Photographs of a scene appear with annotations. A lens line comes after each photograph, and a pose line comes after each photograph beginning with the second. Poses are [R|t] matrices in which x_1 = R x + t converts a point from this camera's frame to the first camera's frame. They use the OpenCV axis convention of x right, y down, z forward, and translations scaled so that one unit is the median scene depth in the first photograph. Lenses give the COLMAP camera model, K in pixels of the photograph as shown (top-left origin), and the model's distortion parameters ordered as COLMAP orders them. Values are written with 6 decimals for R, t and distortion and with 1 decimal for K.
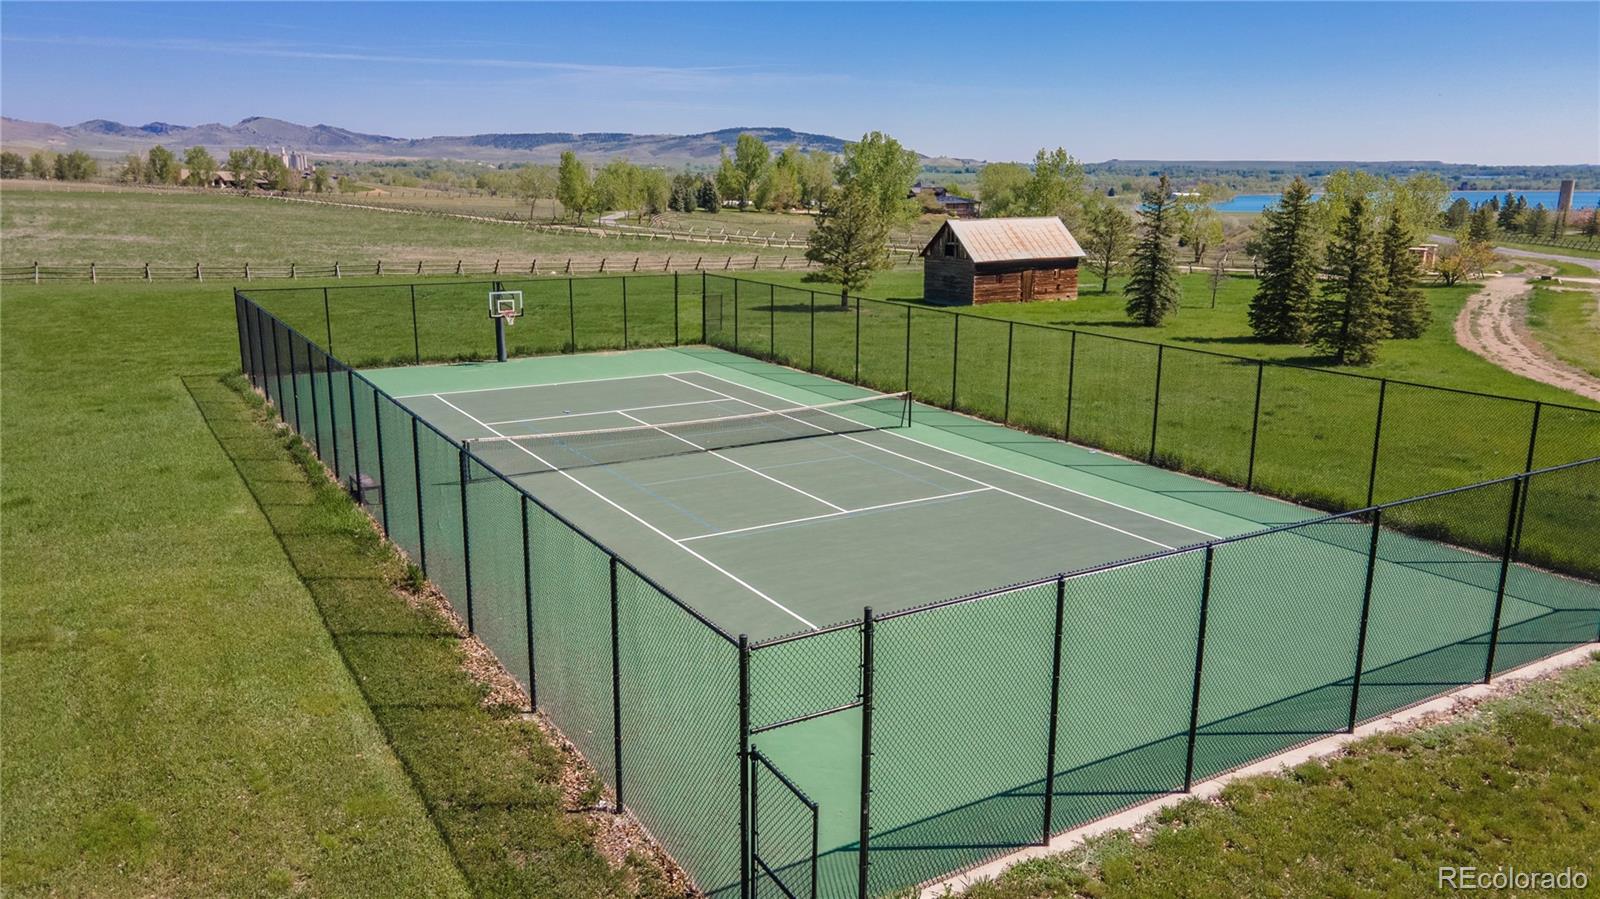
lens RADIAL K [[1164.3, 0, 789.4], [0, 1164.3, 446.4], [0, 0, 1]] dist [0.031812, 0.008107]
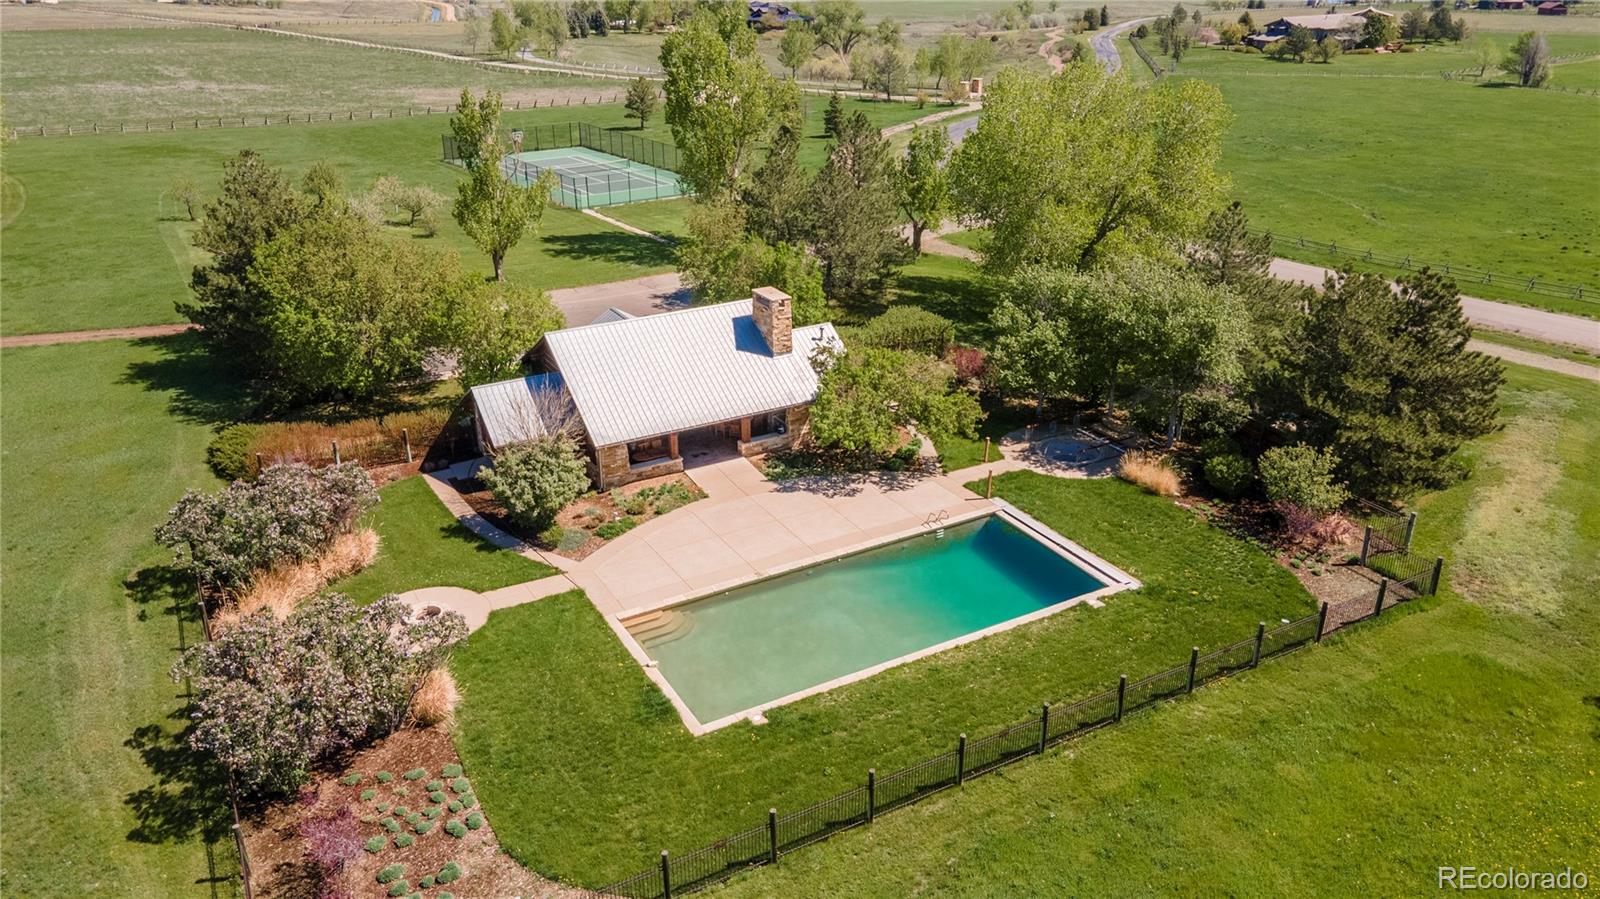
lens RADIAL K [[1164.3, 0, 789.4], [0, 1164.3, 446.4], [0, 0, 1]] dist [0.031812, 0.008107]
pose [[0.997362, -0.042891, 0.058558, 0.198845], [0.031932, 0.983749, 0.176685, 0.124347], [-0.065184, -0.174349, 0.982524, -1.671702]]
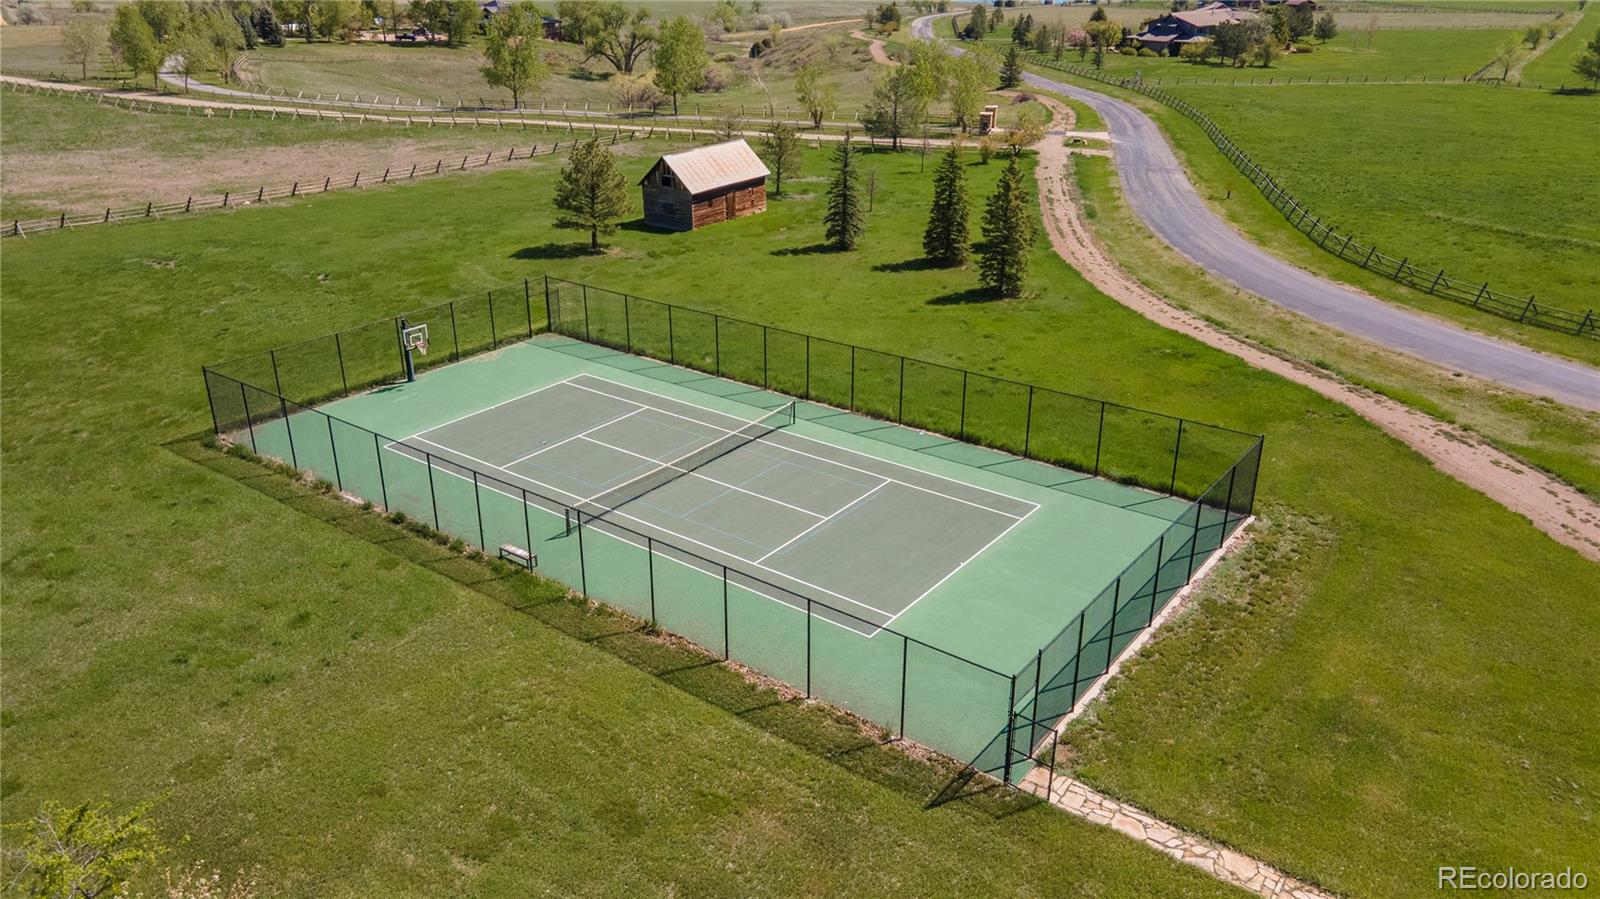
lens RADIAL K [[1164.3, 0, 789.4], [0, 1164.3, 446.4], [0, 0, 1]] dist [0.031812, 0.008107]
pose [[0.929752, -0.154293, 0.334297, -0.207047], [0.092881, 0.976881, 0.192551, -0.141465], [-0.356277, -0.147975, 0.922589, -0.186402]]
